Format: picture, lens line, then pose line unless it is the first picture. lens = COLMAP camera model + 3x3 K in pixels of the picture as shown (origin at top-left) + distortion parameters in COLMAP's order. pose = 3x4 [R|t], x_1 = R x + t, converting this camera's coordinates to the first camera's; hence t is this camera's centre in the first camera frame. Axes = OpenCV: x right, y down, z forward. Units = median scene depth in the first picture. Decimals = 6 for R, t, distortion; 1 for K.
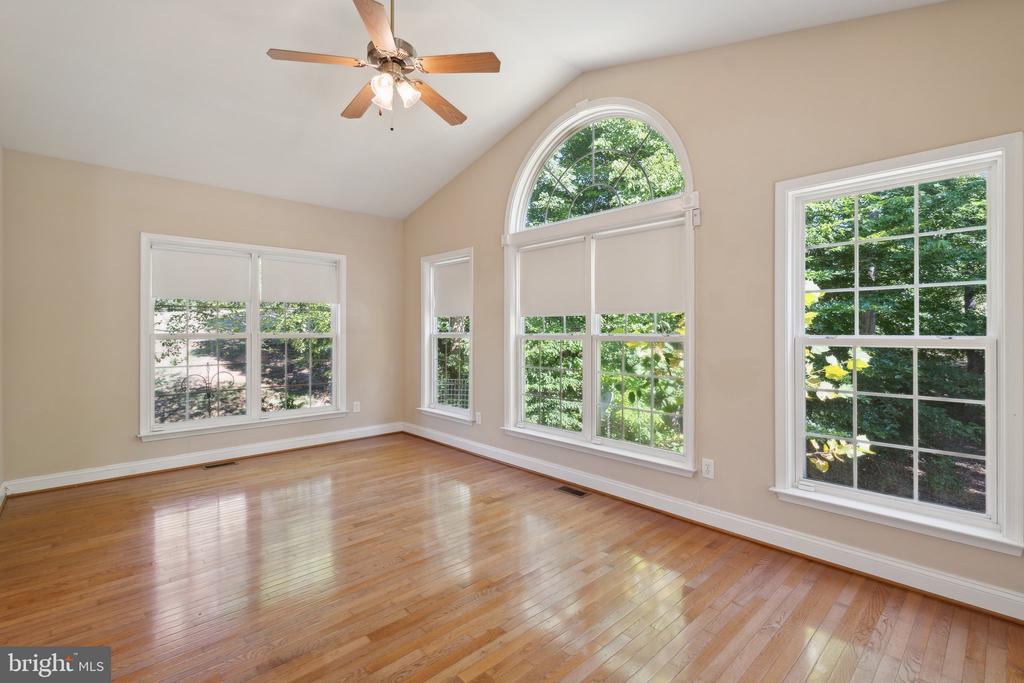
lens RADIAL K [[464.0, 0, 508.1], [0, 464.0, 333.2], [0, 0, 1]] dist [-0.006705, 0.001758]
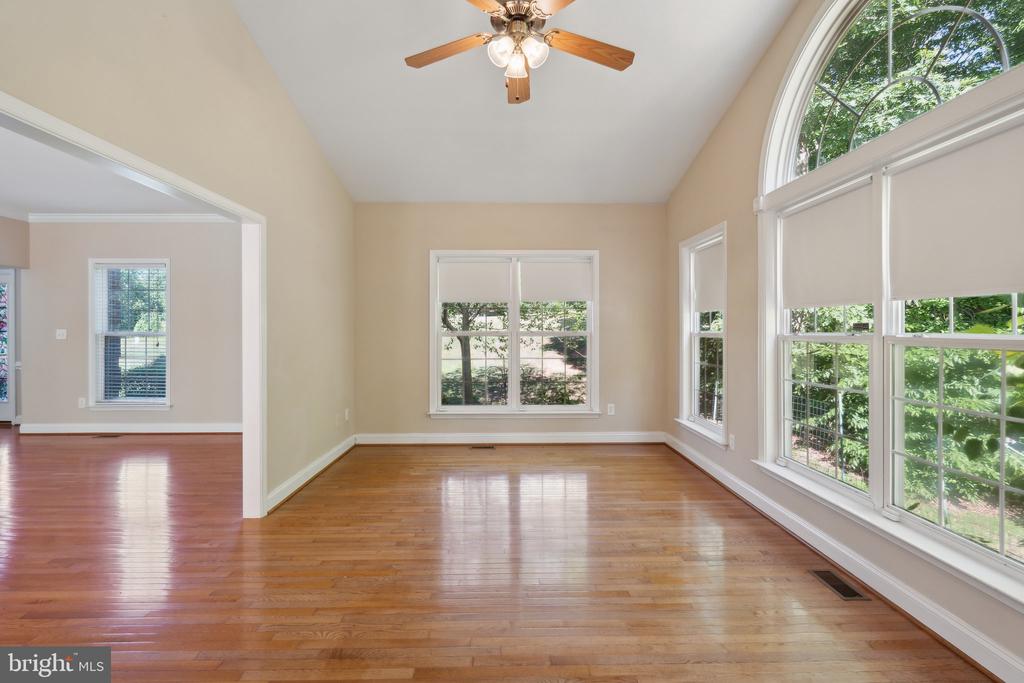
lens RADIAL K [[464.0, 0, 511.9], [0, 464.0, 332.7], [0, 0, 1]] dist [-0.006705, 0.001758]
pose [[0.746242, 0.004322, -0.665661, 0.188022], [-0.001799, 0.999988, 0.004475, -0.002122], [0.665672, -0.002142, 0.746241, 0.198333]]
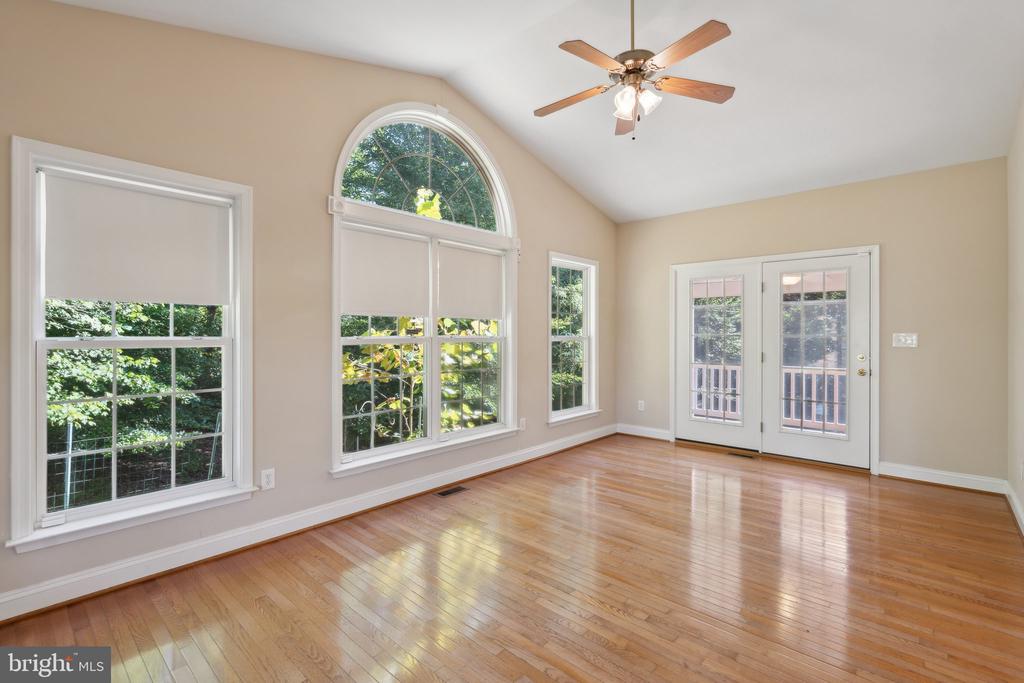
lens RADIAL K [[464.0, 0, 511.6], [0, 464.0, 337.4], [0, 0, 1]] dist [-0.006705, 0.001758]
pose [[-0.080890, -0.009137, 0.996681, -0.735002], [0.002340, 0.999953, 0.009357, -0.004810], [-0.996720, 0.003089, -0.080865, 0.792454]]
